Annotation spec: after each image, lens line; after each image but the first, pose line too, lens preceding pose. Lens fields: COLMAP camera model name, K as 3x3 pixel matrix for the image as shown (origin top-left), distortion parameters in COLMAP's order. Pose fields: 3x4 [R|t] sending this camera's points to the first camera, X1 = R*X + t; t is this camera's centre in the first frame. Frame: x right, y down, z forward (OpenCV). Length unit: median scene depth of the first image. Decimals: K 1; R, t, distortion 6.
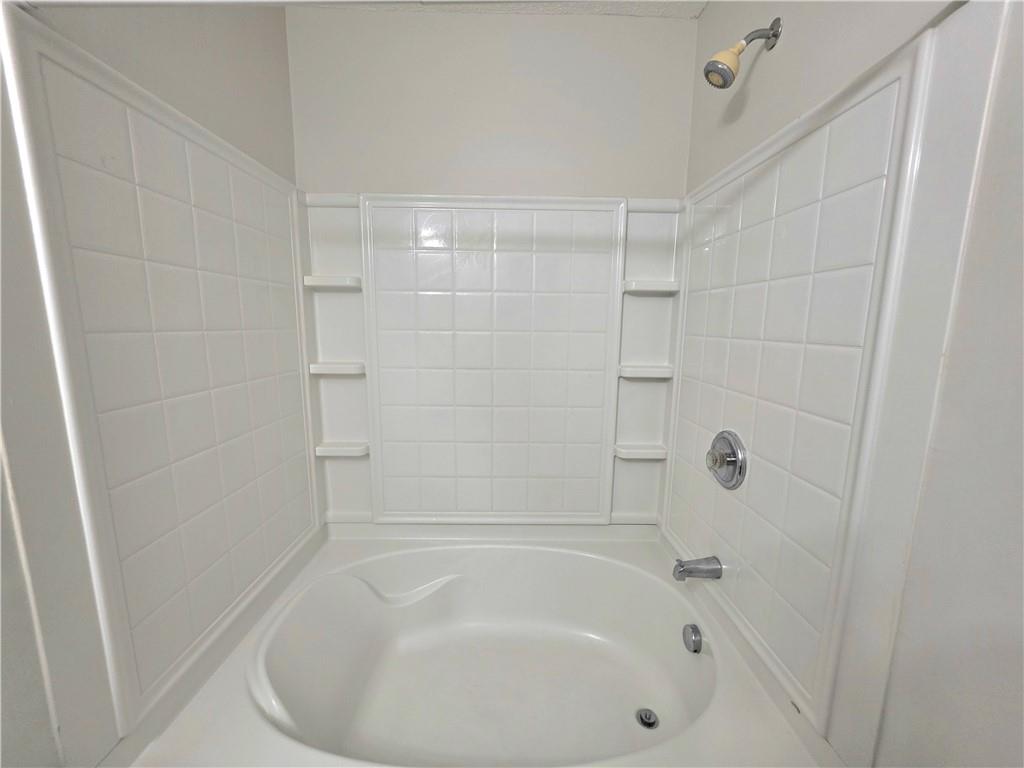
lens RADIAL K [[407.7, 0, 512.9], [0, 407.7, 388.5], [0, 0, 1]] dist [-0.004411, 0.001759]
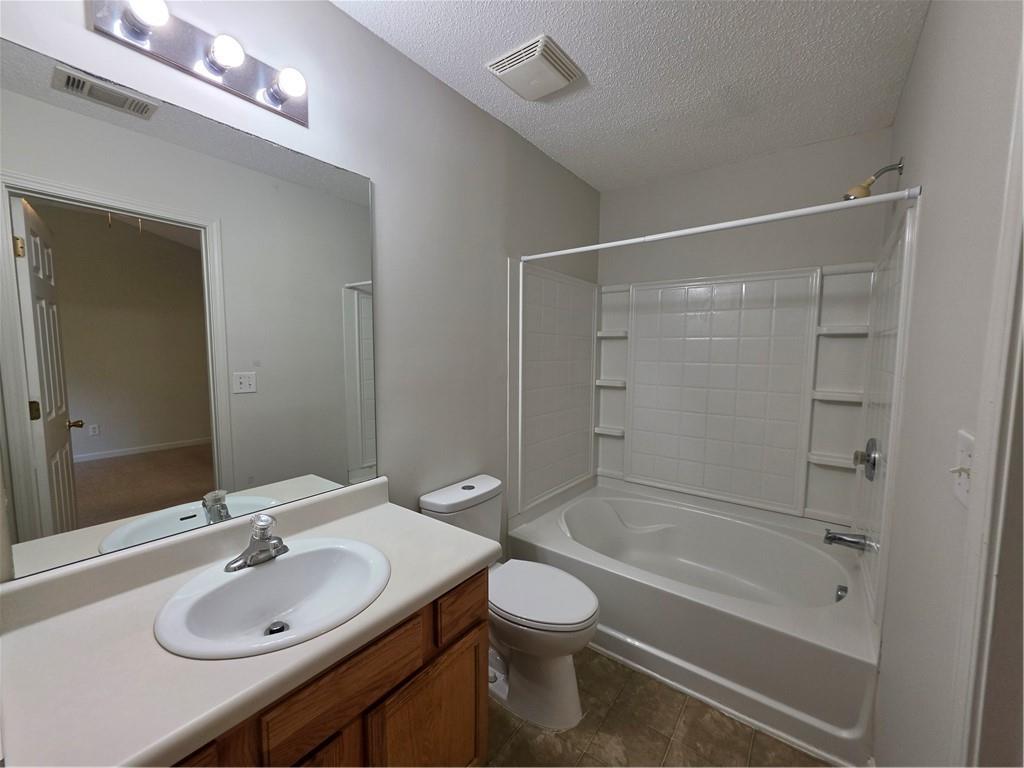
lens RADIAL K [[407.7, 0, 517.6], [0, 407.7, 387.5], [0, 0, 1]] dist [-0.004411, 0.001759]
pose [[0.793091, 0.051237, -0.606945, 0.307788], [-0.096858, 0.994385, -0.042620, 0.081232], [0.601353, 0.092589, 0.793600, -0.608896]]
